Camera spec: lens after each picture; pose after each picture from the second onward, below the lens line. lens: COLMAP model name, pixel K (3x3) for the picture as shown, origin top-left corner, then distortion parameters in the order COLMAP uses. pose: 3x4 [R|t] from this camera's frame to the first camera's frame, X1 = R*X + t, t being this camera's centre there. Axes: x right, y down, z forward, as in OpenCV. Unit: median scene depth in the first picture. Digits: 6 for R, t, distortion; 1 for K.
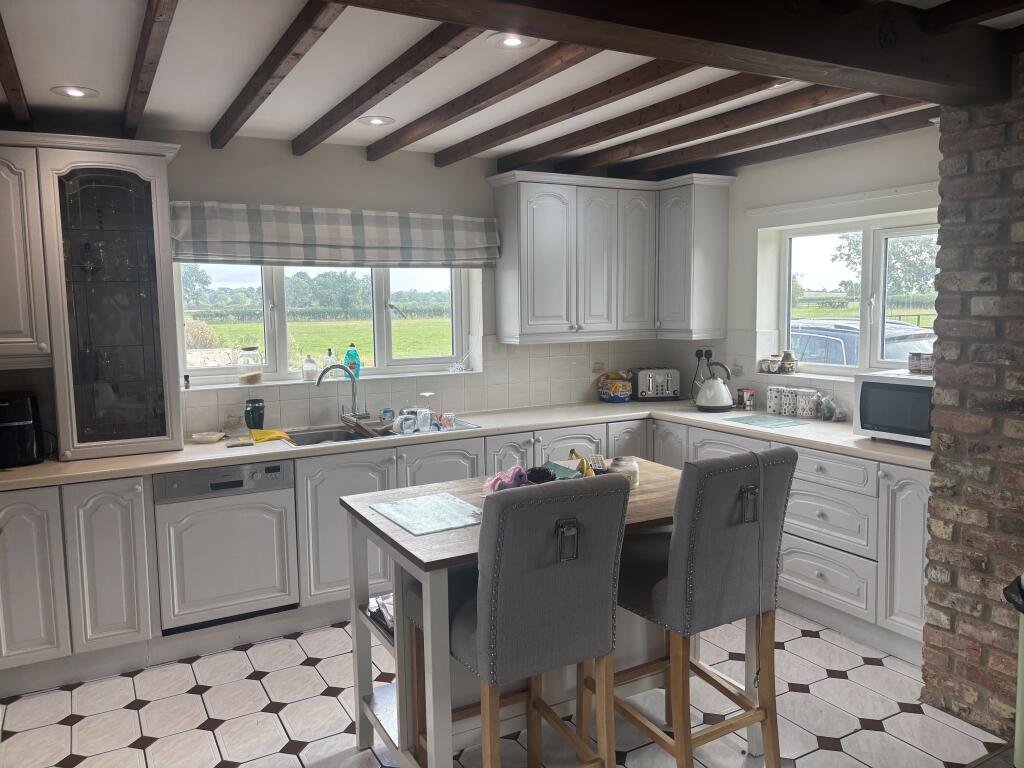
lens RADIAL K [[776.7, 0, 517.4], [0, 776.7, 383.5], [0, 0, 1]] dist [0.049434, -0.017278]
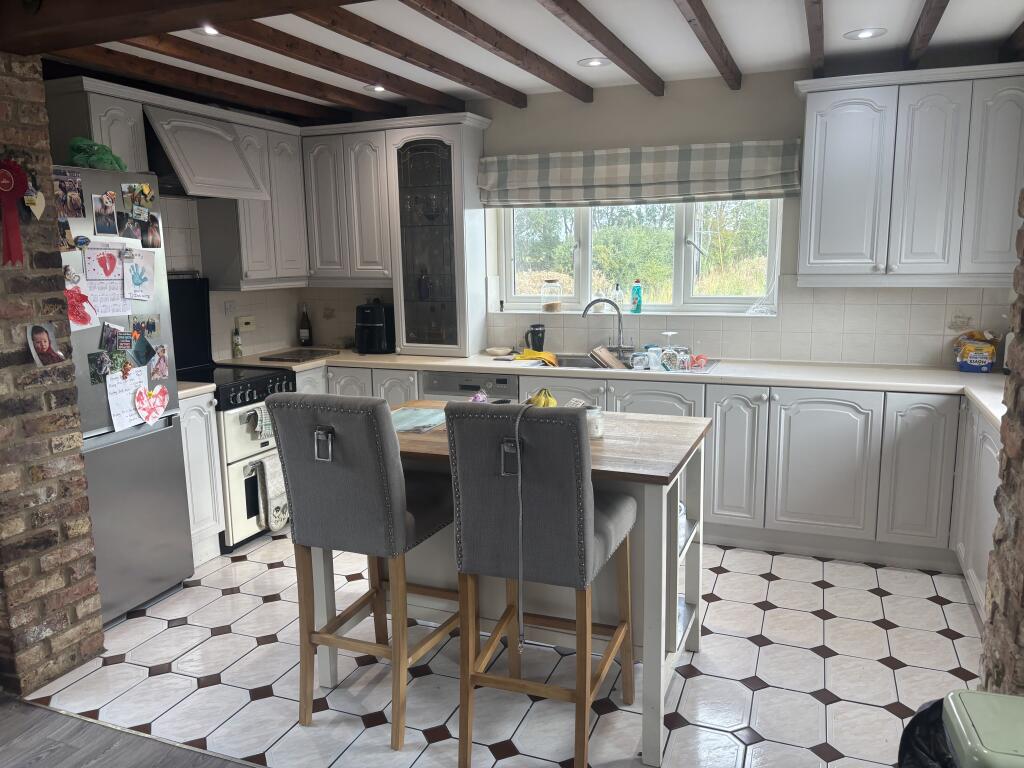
lens RADIAL K [[776.7, 0, 517.4], [0, 776.7, 382.3], [0, 0, 1]] dist [0.049434, -0.017278]
pose [[0.630756, 0.135769, -0.764012, 0.525081], [-0.074437, 0.990621, 0.114585, -0.023491], [0.772403, -0.015404, 0.634946, 0.226176]]
